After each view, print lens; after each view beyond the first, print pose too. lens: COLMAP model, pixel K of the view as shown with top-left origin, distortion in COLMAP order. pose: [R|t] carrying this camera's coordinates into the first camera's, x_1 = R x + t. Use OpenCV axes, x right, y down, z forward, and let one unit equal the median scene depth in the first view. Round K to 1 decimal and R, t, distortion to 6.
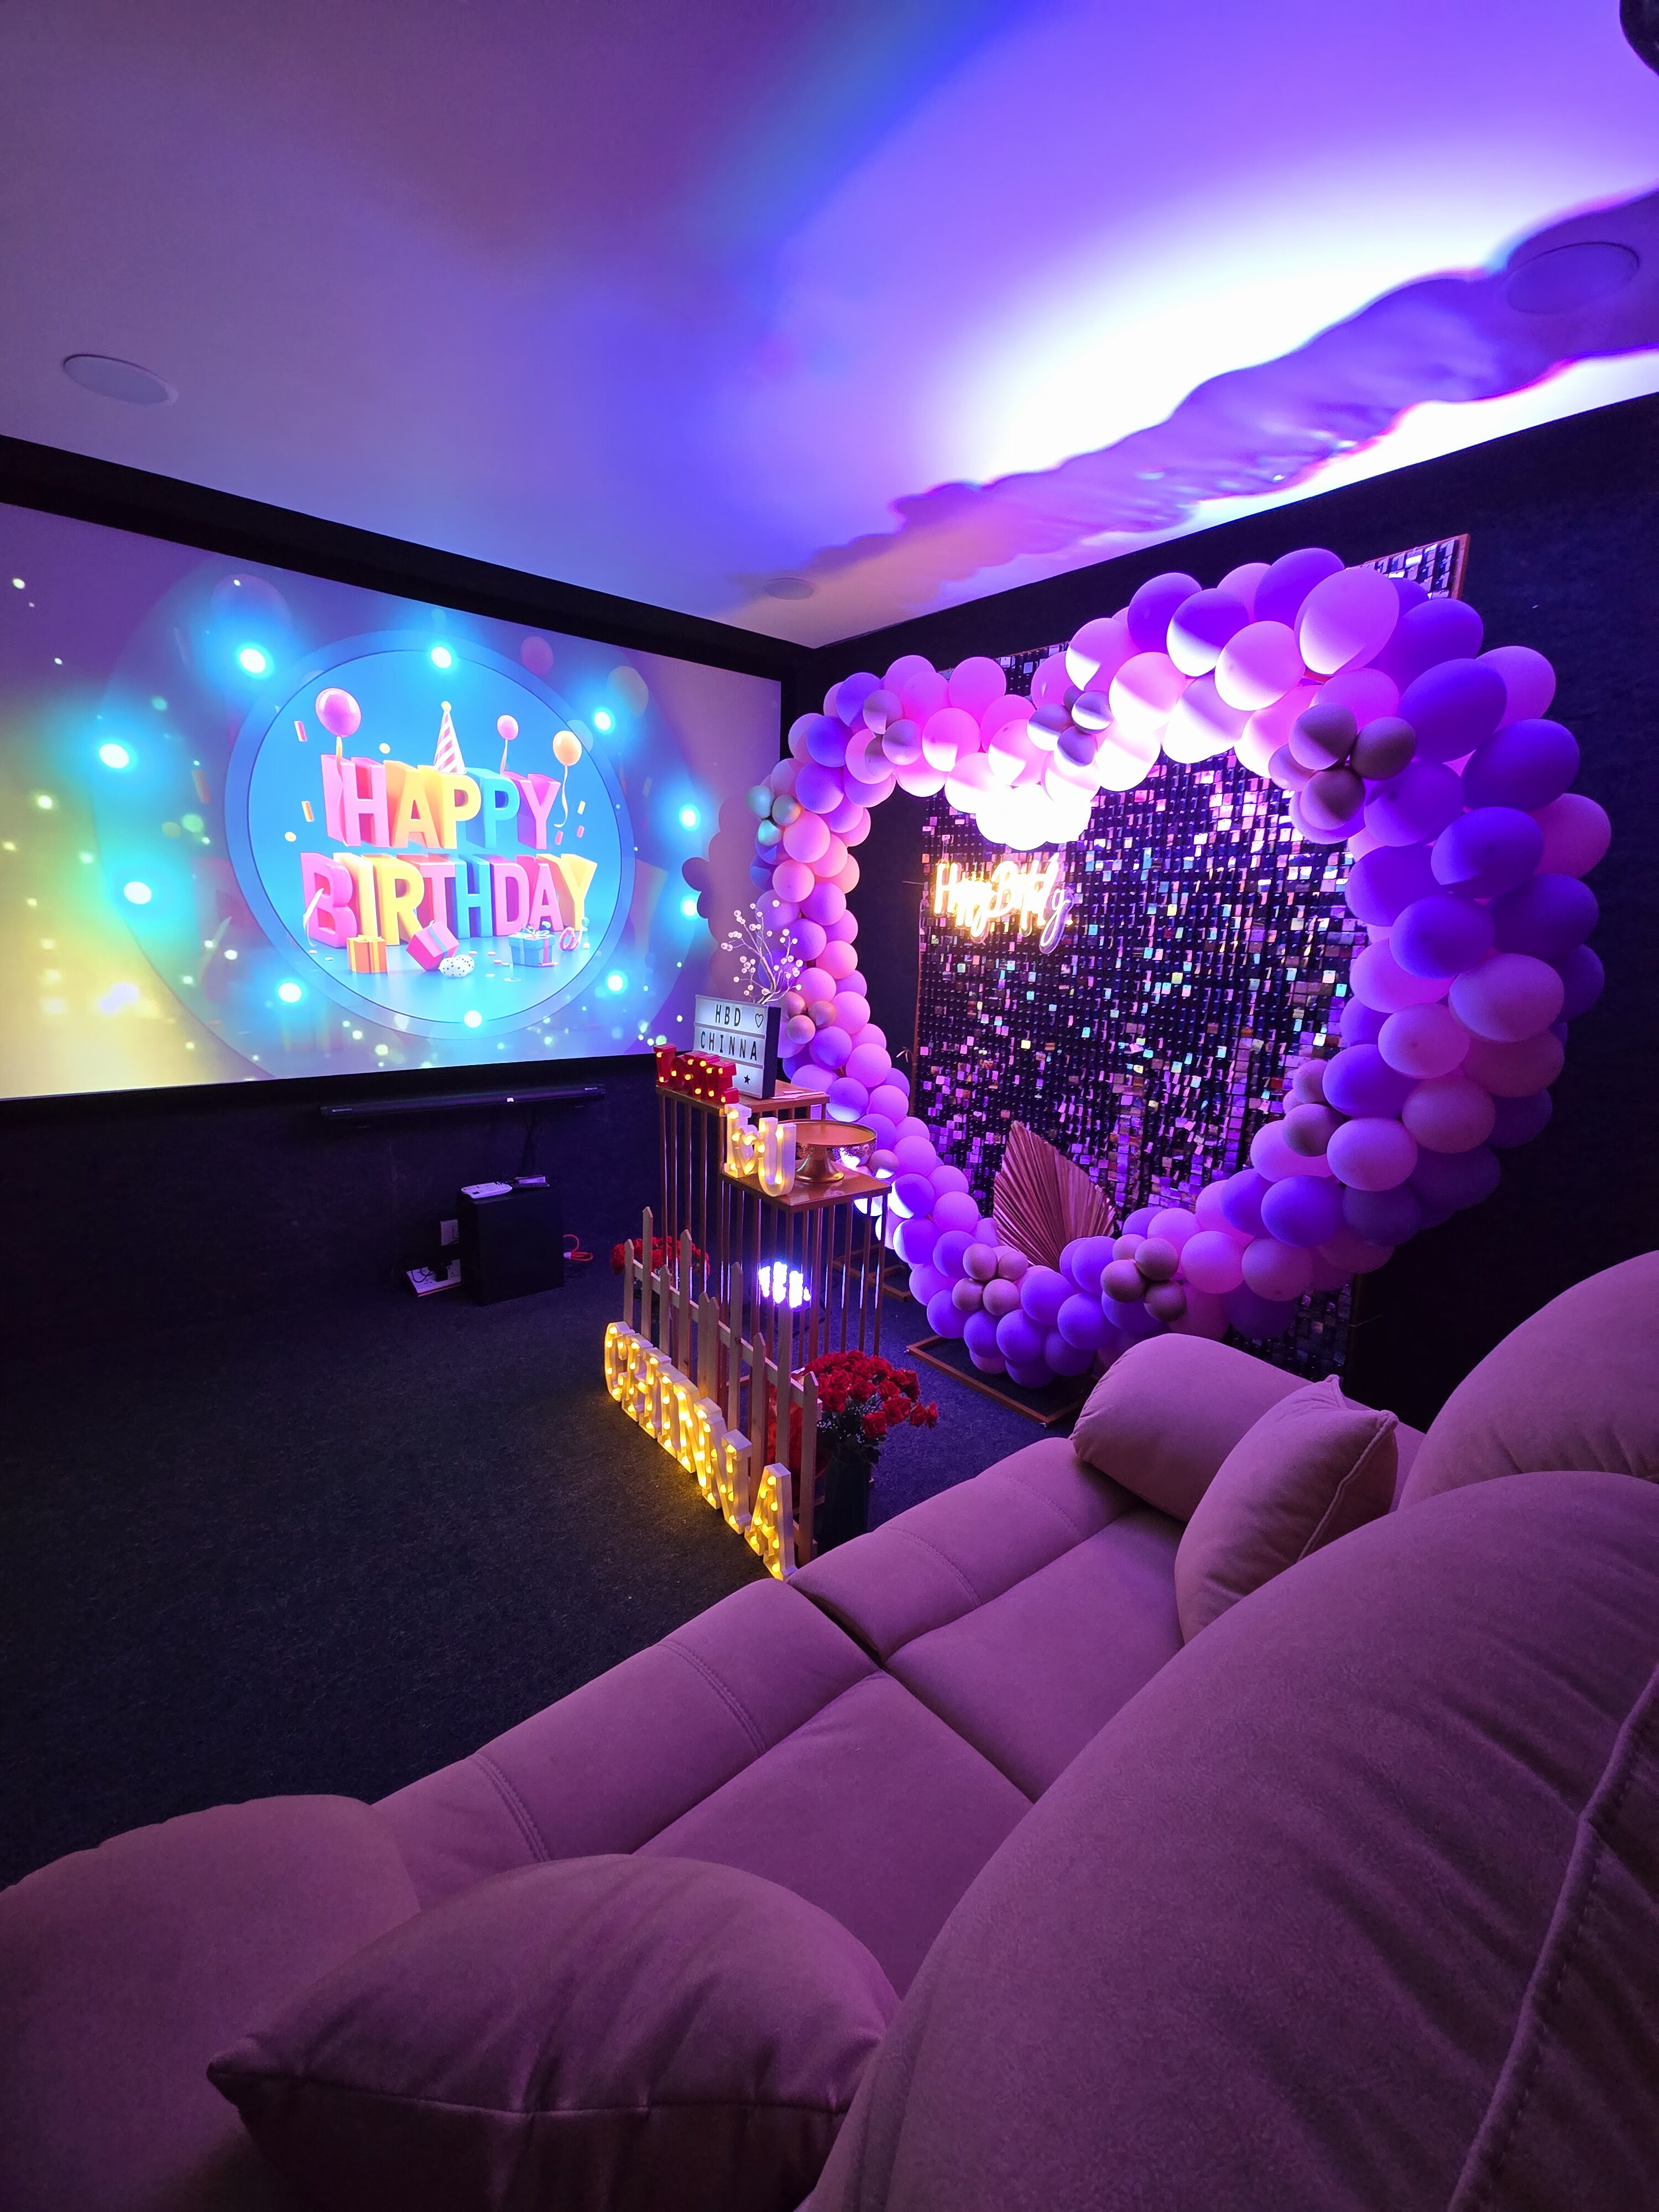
lens RADIAL K [[856.5, 0, 829.5], [0, 856.5, 1106.0], [0, 0, 1]] dist [0.000557, -0.000016]
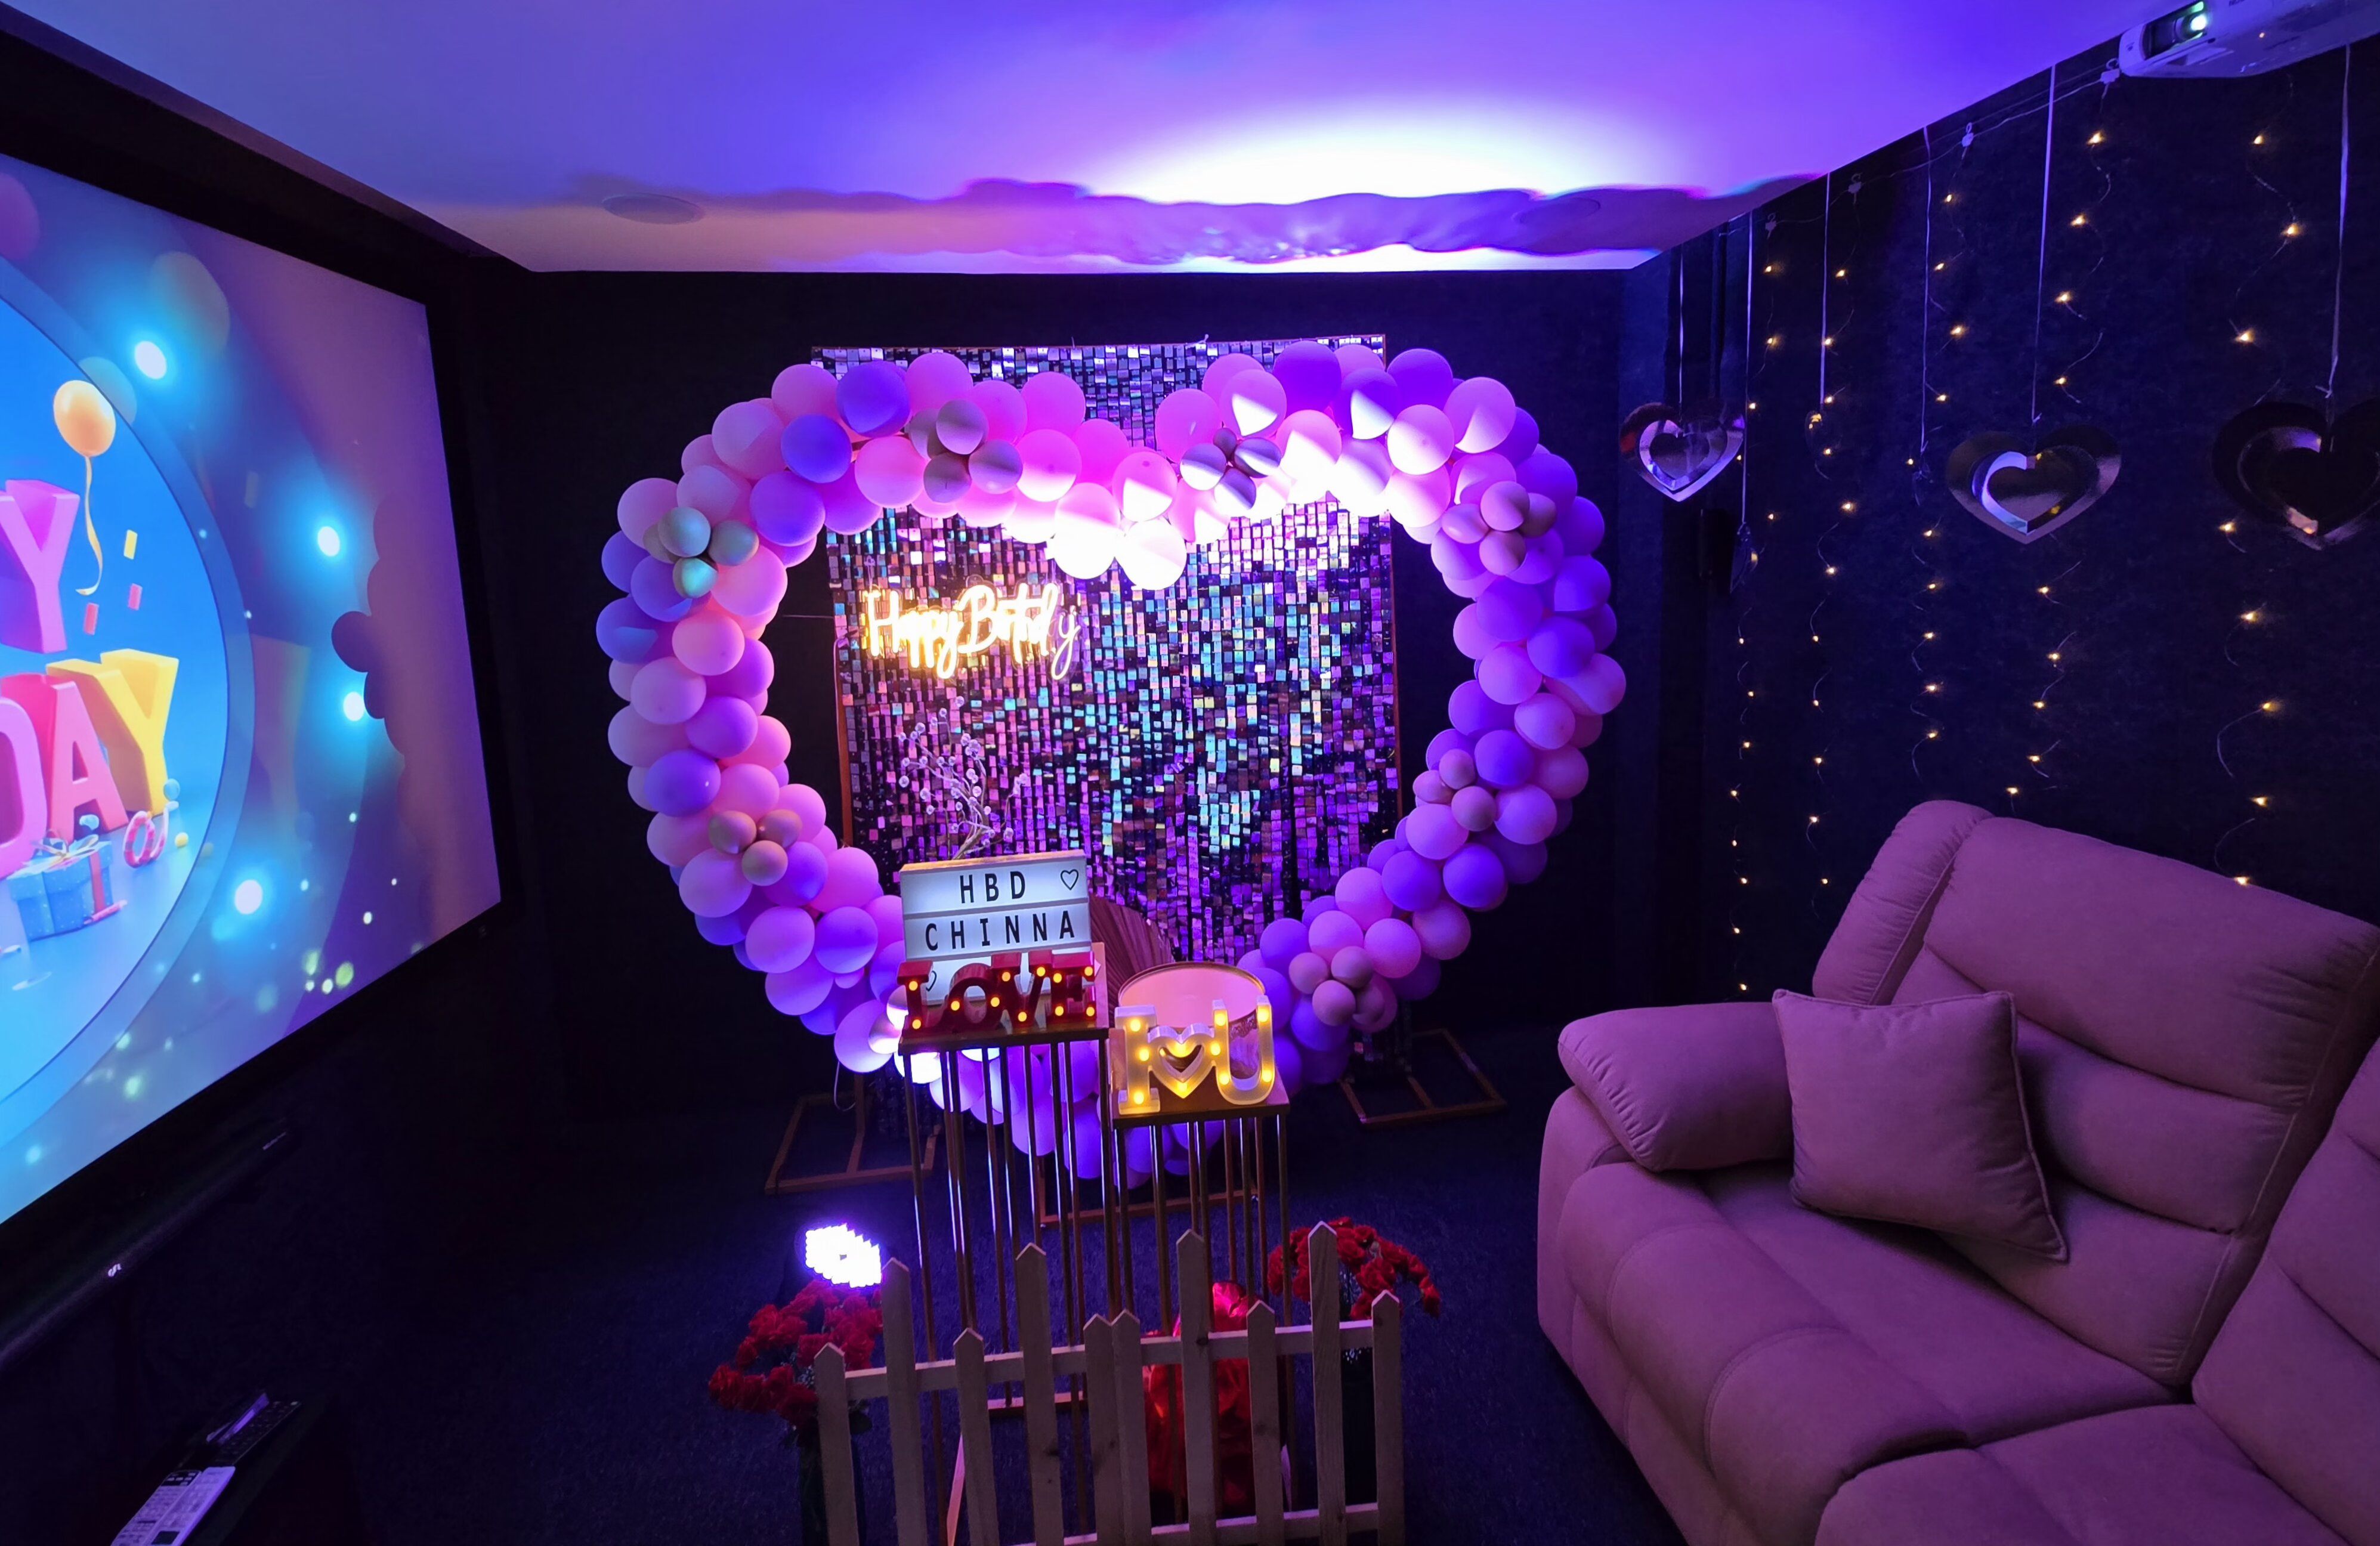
lens RADIAL K [[984.0, 0, 1177.6], [0, 984.0, 654.7], [0, 0, 1]] dist [-0.011706, -0.000218]
pose [[0.542793, -0.156991, 0.825064, -0.419291], [0.241615, 0.970034, 0.025622, -0.174330], [-0.804362, 0.185440, 0.564459, 0.287836]]
